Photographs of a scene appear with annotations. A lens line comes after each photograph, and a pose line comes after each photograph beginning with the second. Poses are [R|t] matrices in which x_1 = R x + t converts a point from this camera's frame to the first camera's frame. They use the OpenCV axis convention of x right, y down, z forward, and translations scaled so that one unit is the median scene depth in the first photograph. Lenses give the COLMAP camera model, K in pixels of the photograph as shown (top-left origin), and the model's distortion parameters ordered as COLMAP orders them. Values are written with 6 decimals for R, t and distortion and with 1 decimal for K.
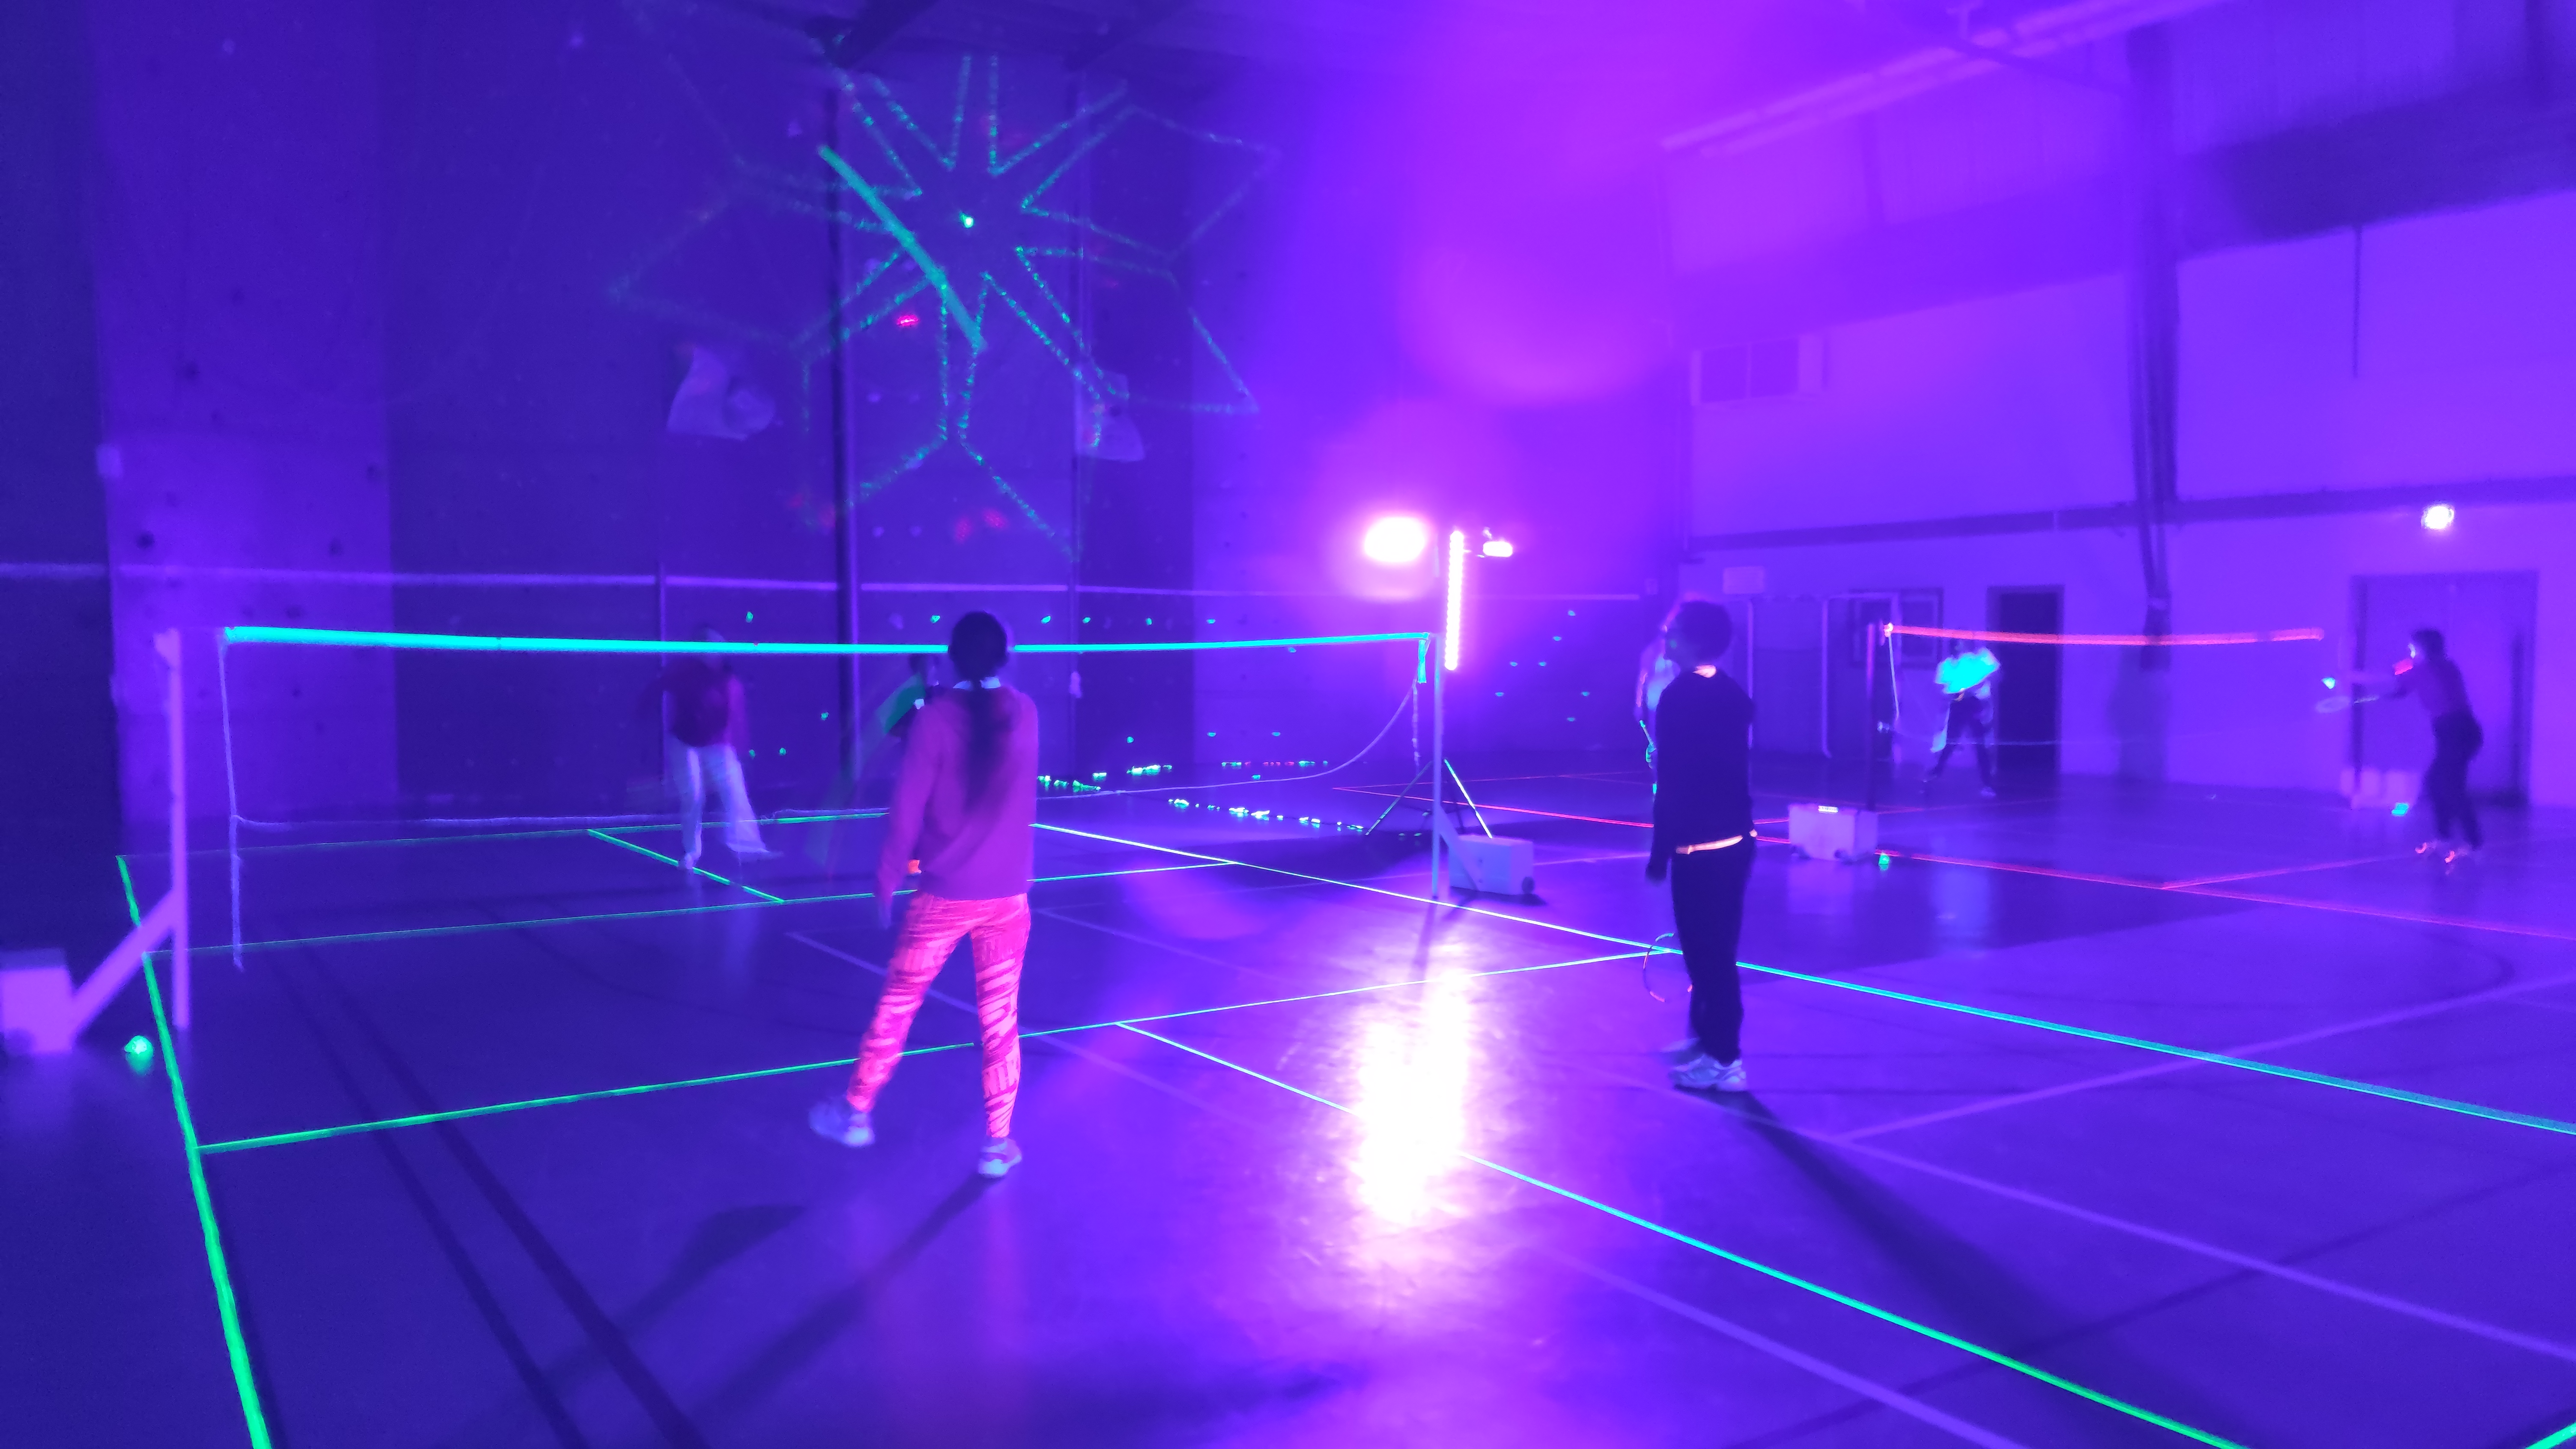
lens RADIAL K [[1831.6, 0, 1324.4], [0, 1831.6, 785.3], [0, 0, 1]] dist [0.065096, -0.029980]
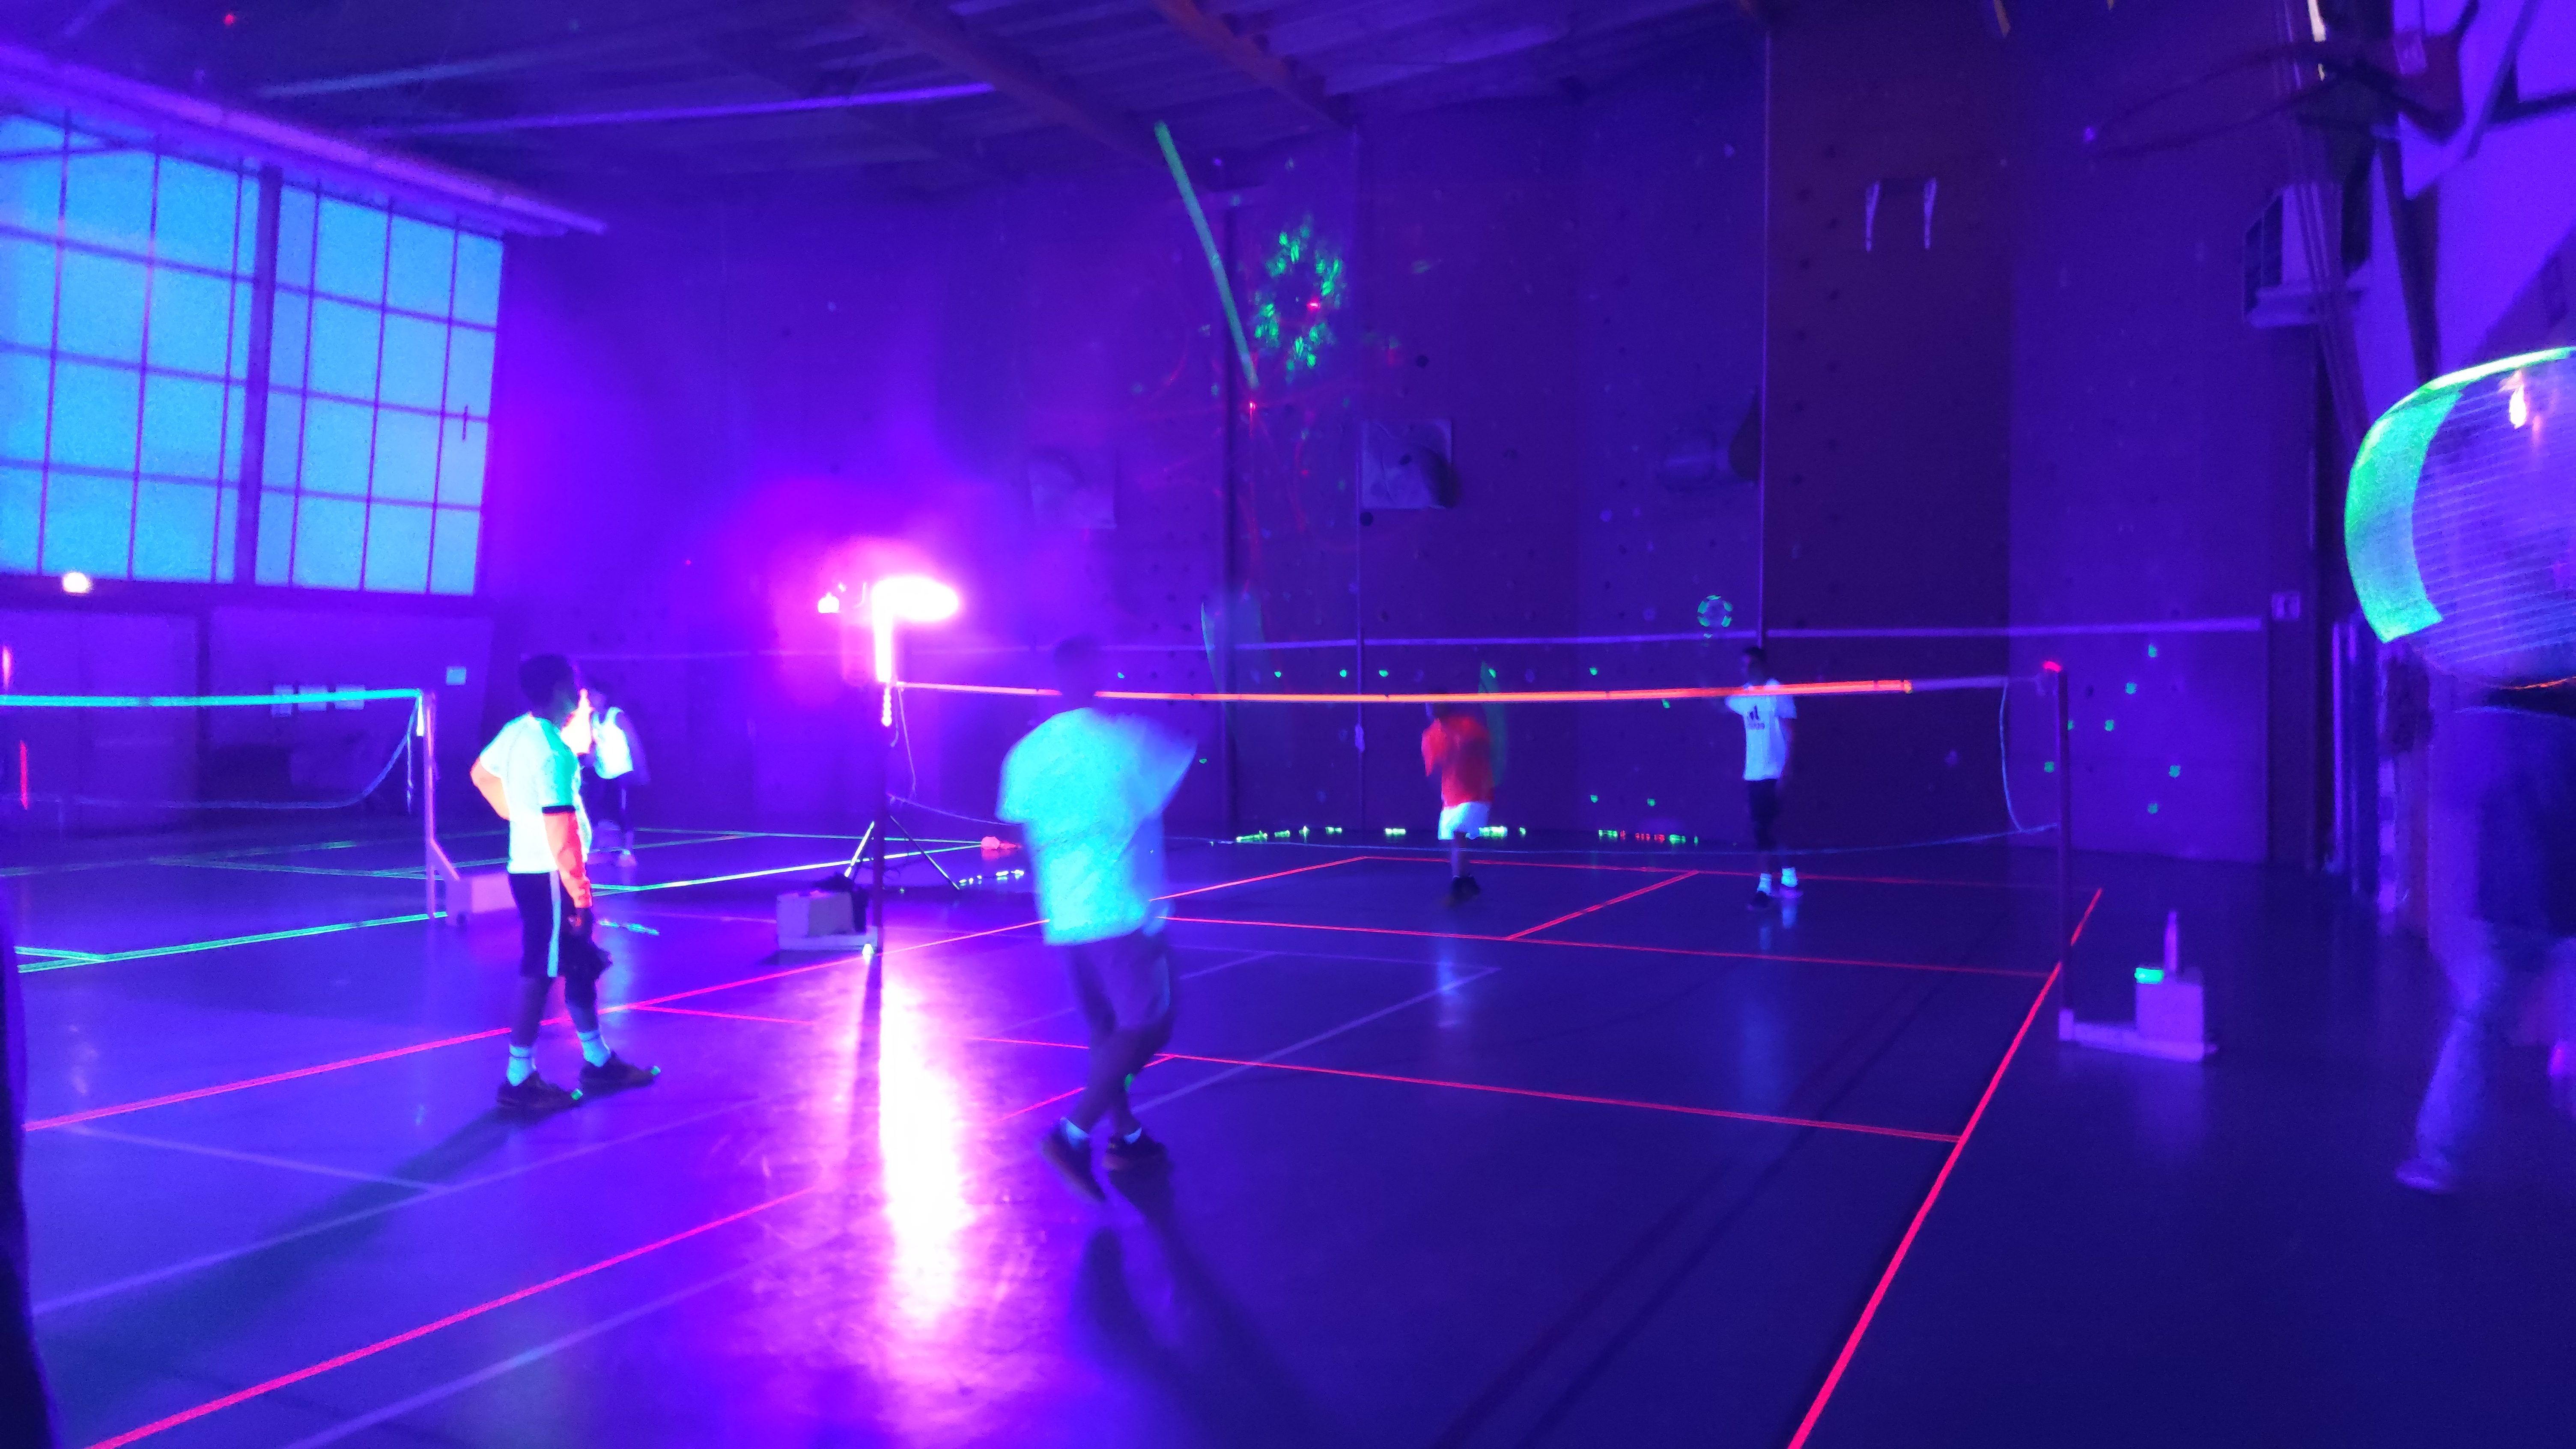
lens RADIAL K [[1831.6, 0, 1293.6], [0, 1831.6, 715.6], [0, 0, 1]] dist [0.065096, -0.029980]
pose [[0.481081, 0.009533, -0.876624, 1.017808], [-0.065558, 0.997532, -0.025130, -0.056579], [0.874221, 0.069560, 0.480519, 0.700485]]
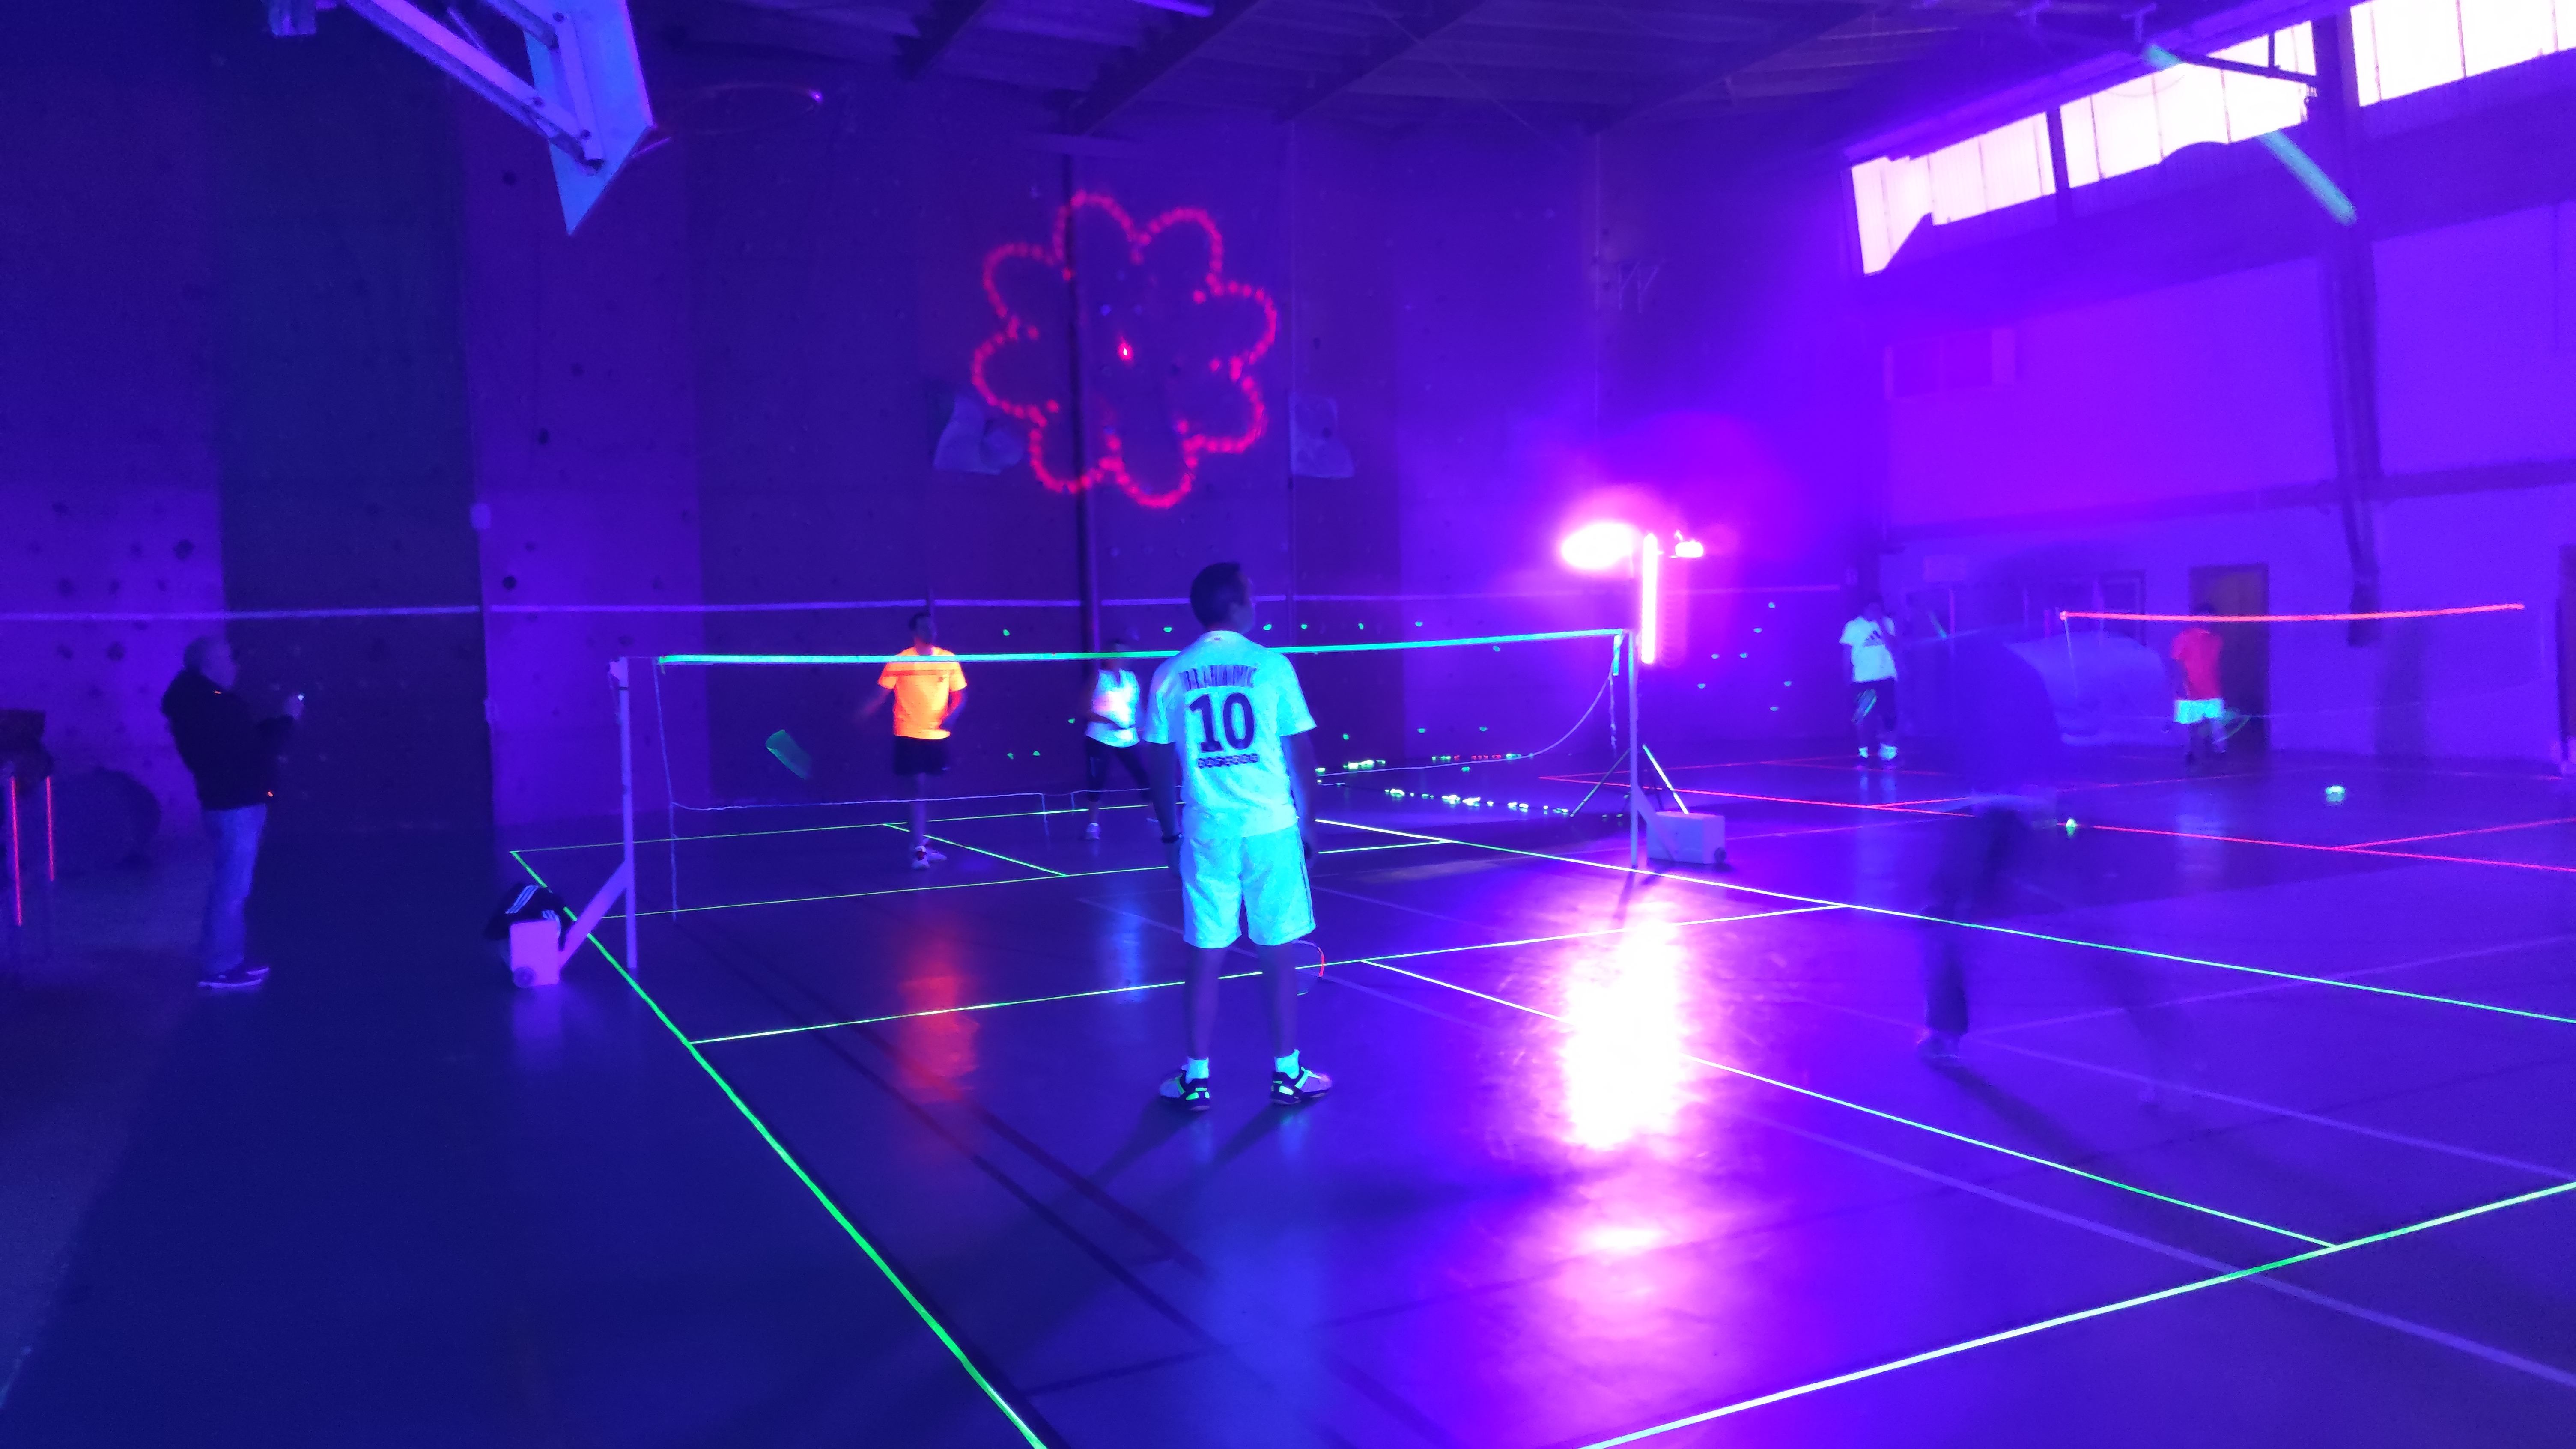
lens RADIAL K [[1831.6, 0, 1282.0], [0, 1831.6, 718.4], [0, 0, 1]] dist [0.065096, -0.029980]
pose [[0.990780, -0.022140, -0.133663, -0.000214], [0.017149, 0.999116, -0.038373, 0.006734], [0.134394, 0.035727, 0.990284, -0.086434]]
